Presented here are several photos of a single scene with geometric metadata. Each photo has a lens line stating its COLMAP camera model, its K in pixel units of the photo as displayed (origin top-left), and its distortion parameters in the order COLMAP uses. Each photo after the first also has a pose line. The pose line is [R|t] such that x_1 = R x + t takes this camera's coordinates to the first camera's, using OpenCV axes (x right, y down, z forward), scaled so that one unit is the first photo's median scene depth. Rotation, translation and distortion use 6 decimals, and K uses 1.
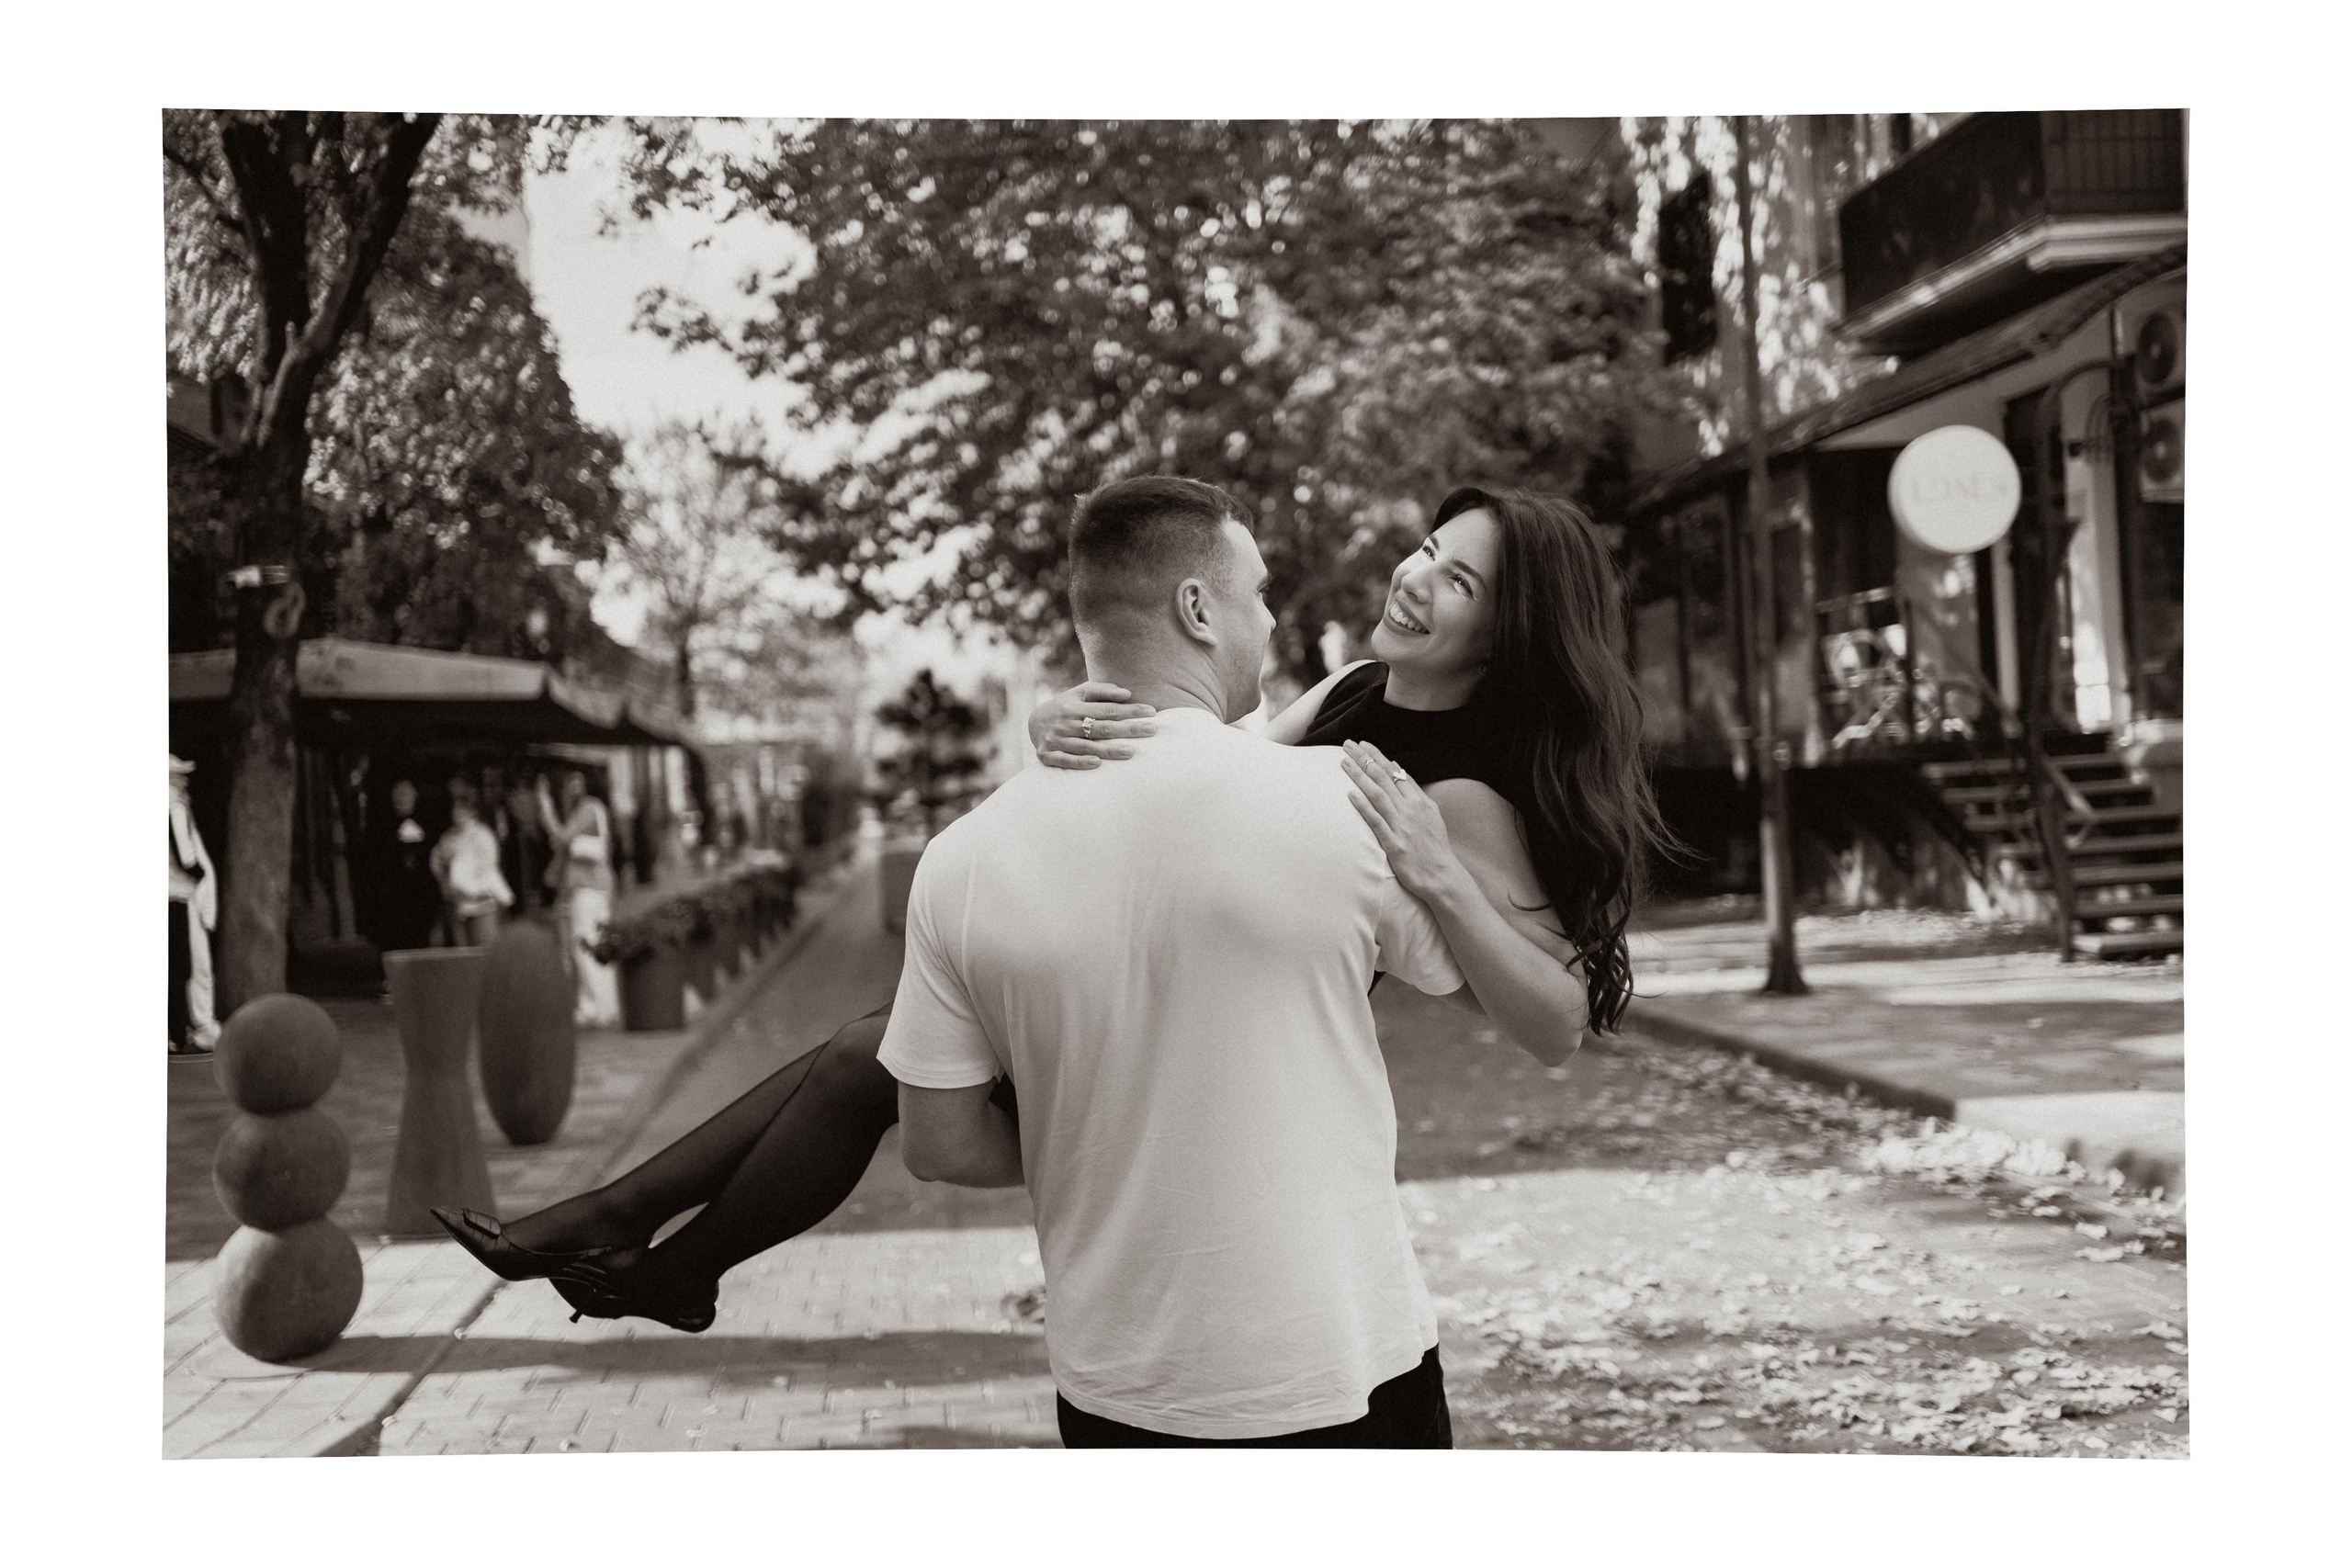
lens RADIAL K [[2013.4, 0, 1168.3], [0, 2013.4, 784.0], [0, 0, 1]] dist [-0.004316, -0.002823]
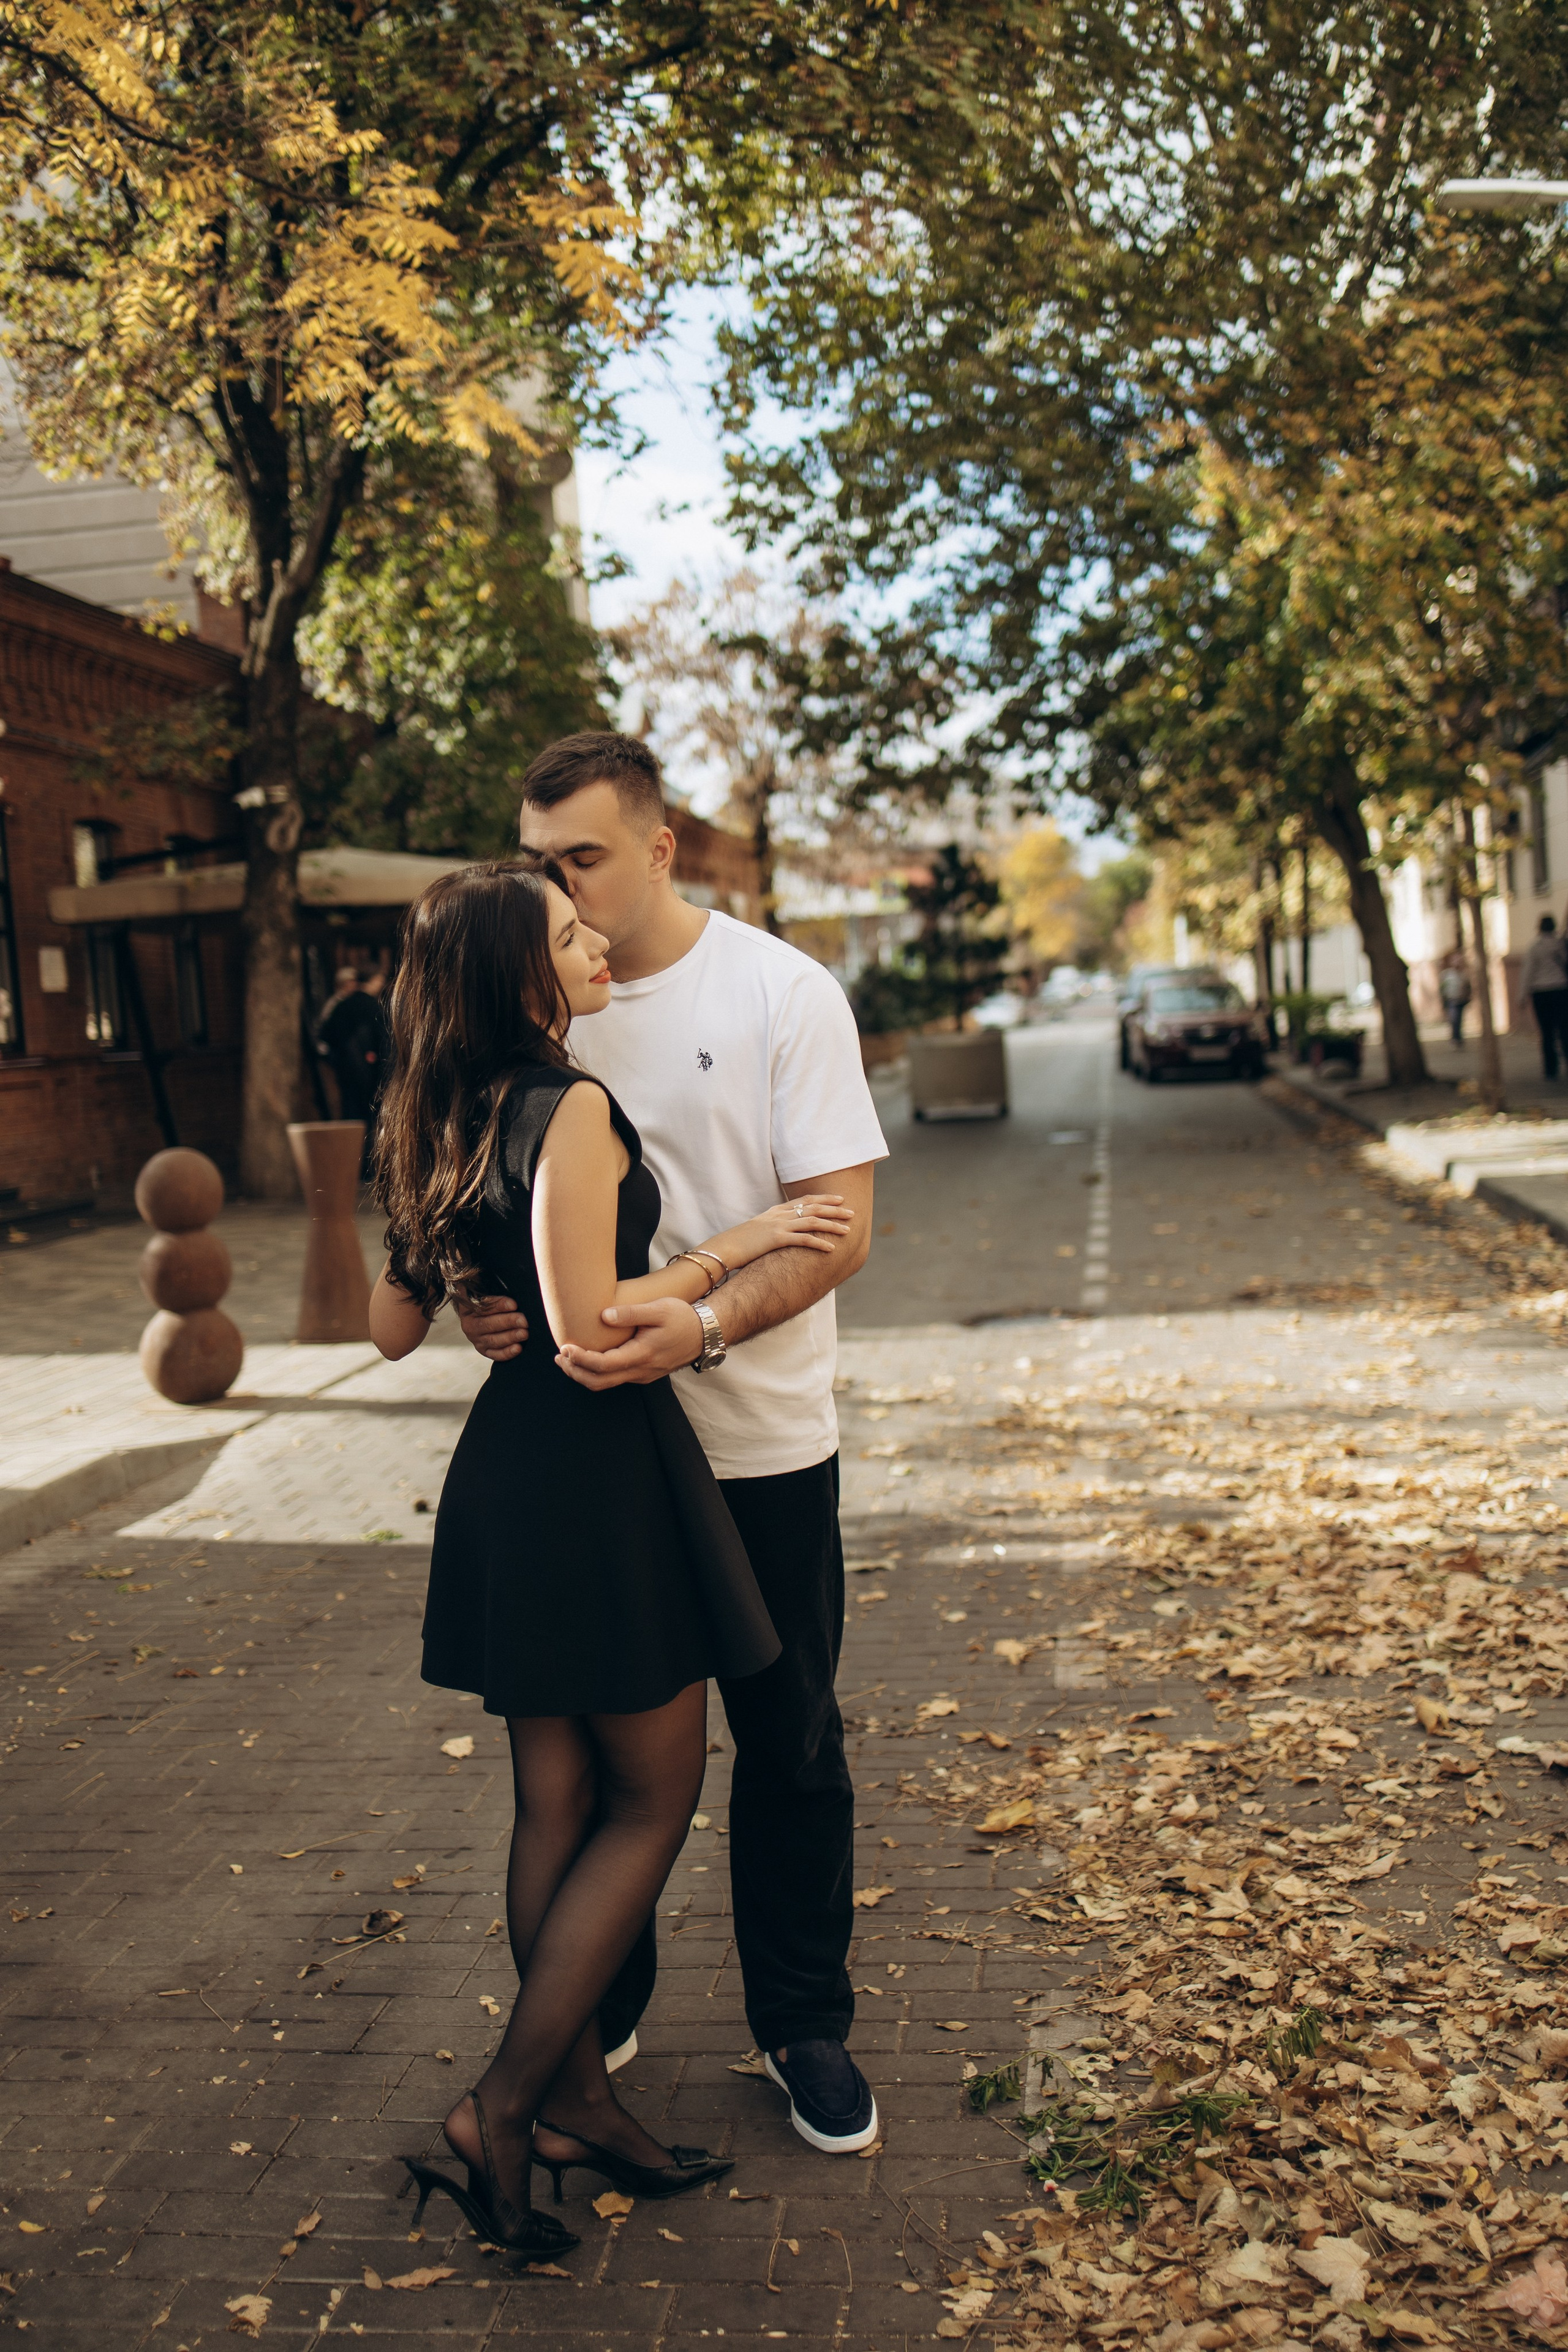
lens RADIAL K [[2352.0, 0, 784.0], [0, 2352.0, 1176.0], [0, 0, 1]] dist [0.016758, 0.014307]
pose [[0.965985, 0.001210, -0.258597, 0.132491], [0.023246, 0.995535, 0.091491, -0.005989], [0.257553, -0.094390, 0.961643, -0.158582]]
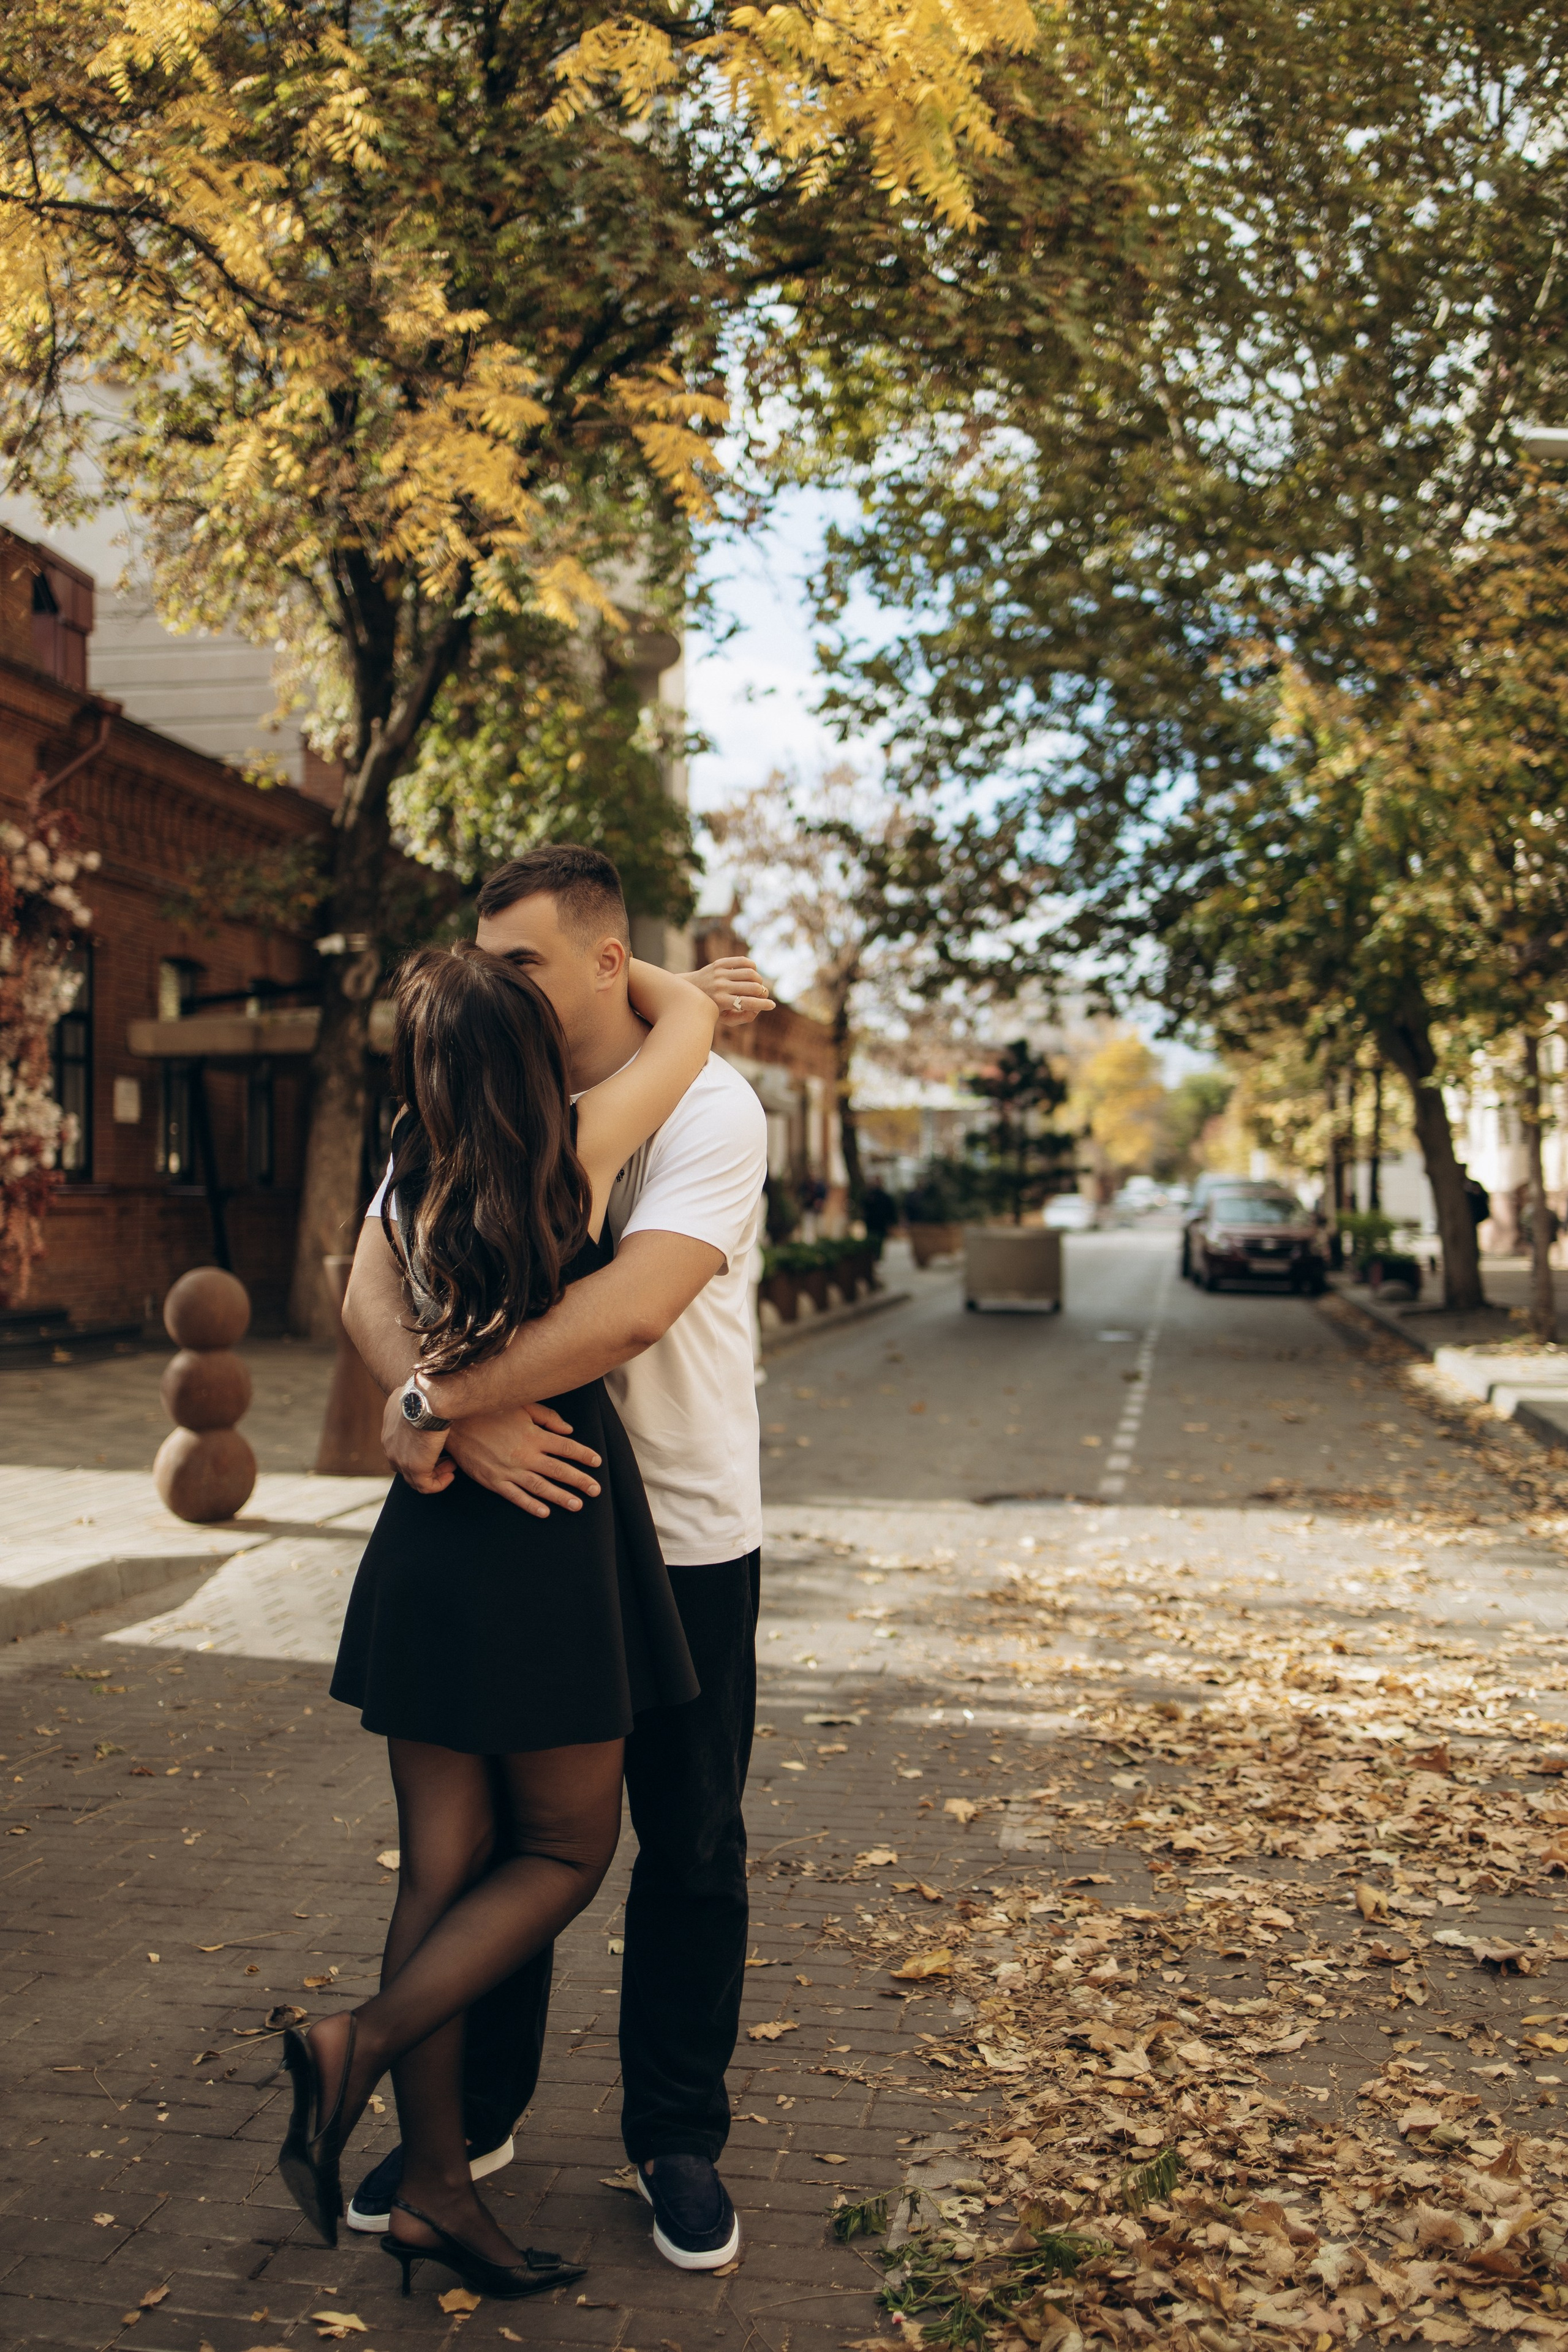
lens RADIAL K [[2352.0, 0, 784.0], [0, 2352.0, 1176.0], [0, 0, 1]] dist [0.016758, 0.014307]
pose [[0.955780, 0.047438, -0.290232, 0.144953], [-0.045974, 0.998872, 0.011862, -0.000042], [0.290468, 0.002006, 0.956883, -0.160548]]
